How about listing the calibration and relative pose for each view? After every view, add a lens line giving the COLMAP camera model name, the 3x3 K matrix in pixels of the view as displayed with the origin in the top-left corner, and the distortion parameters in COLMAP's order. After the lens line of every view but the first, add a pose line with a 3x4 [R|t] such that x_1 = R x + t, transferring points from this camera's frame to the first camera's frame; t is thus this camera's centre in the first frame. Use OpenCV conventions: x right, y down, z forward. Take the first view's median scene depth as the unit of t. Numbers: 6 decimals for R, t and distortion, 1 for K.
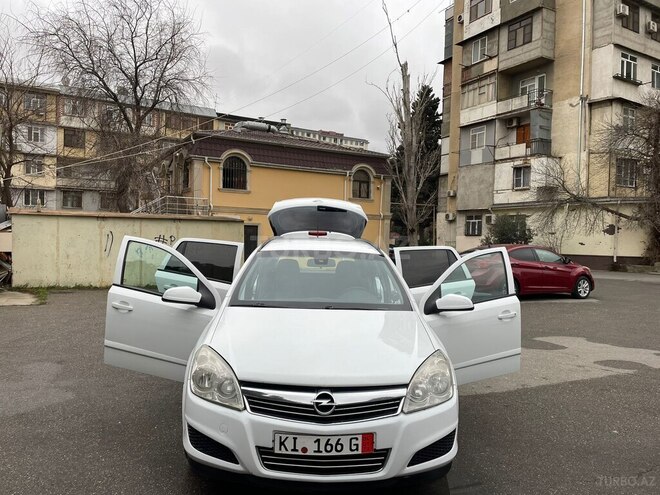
lens RADIAL K [[494.7, 0, 326.3], [0, 494.7, 250.9], [0, 0, 1]] dist [0.093870, -0.119820]
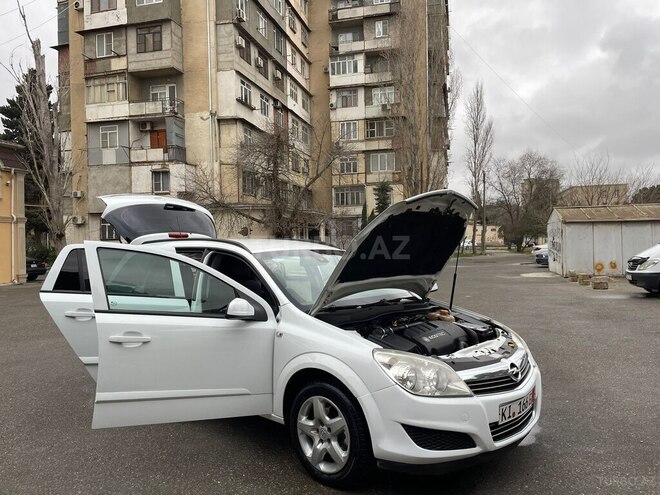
lens RADIAL K [[494.7, 0, 336.0], [0, 494.7, 248.2], [0, 0, 1]] dist [0.093870, -0.119820]
pose [[0.702089, -0.040915, 0.710912, -0.112193], [0.050709, 0.998686, 0.007397, -0.001309], [-0.710281, 0.030856, 0.703242, 0.046058]]
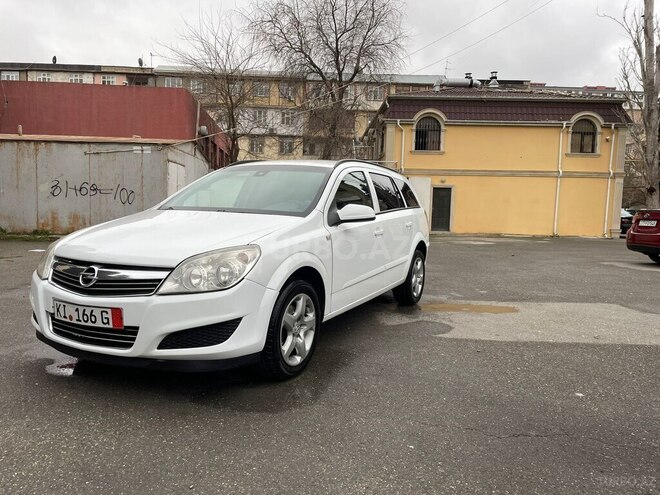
lens RADIAL K [[494.7, 0, 323.2], [0, 494.7, 245.9], [0, 0, 1]] dist [0.093870, -0.119820]
pose [[0.882114, 0.033201, -0.469864, 0.090615], [-0.013382, 0.998877, 0.045458, 0.018914], [0.470846, -0.033812, 0.881567, 0.031862]]
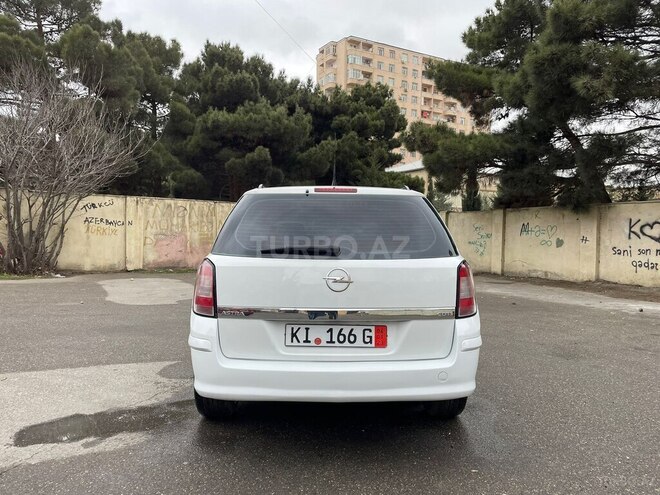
lens RADIAL K [[494.7, 0, 328.8], [0, 494.7, 245.9], [0, 0, 1]] dist [0.093870, -0.119820]
pose [[-0.999204, -0.039829, 0.002392, -0.004087], [-0.039688, 0.998269, 0.043397, 0.003687], [-0.004116, 0.043267, -0.999055, 0.364930]]
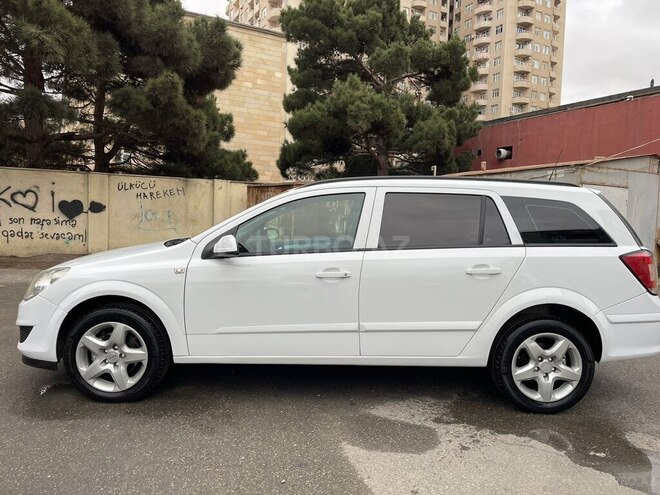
lens RADIAL K [[494.7, 0, 331.5], [0, 494.7, 246.9], [0, 0, 1]] dist [0.093870, -0.119820]
pose [[-0.020627, 0.031879, -0.999279, 0.149119], [-0.054592, 0.997964, 0.032964, 0.011063], [0.998296, 0.055233, -0.018845, 0.186483]]
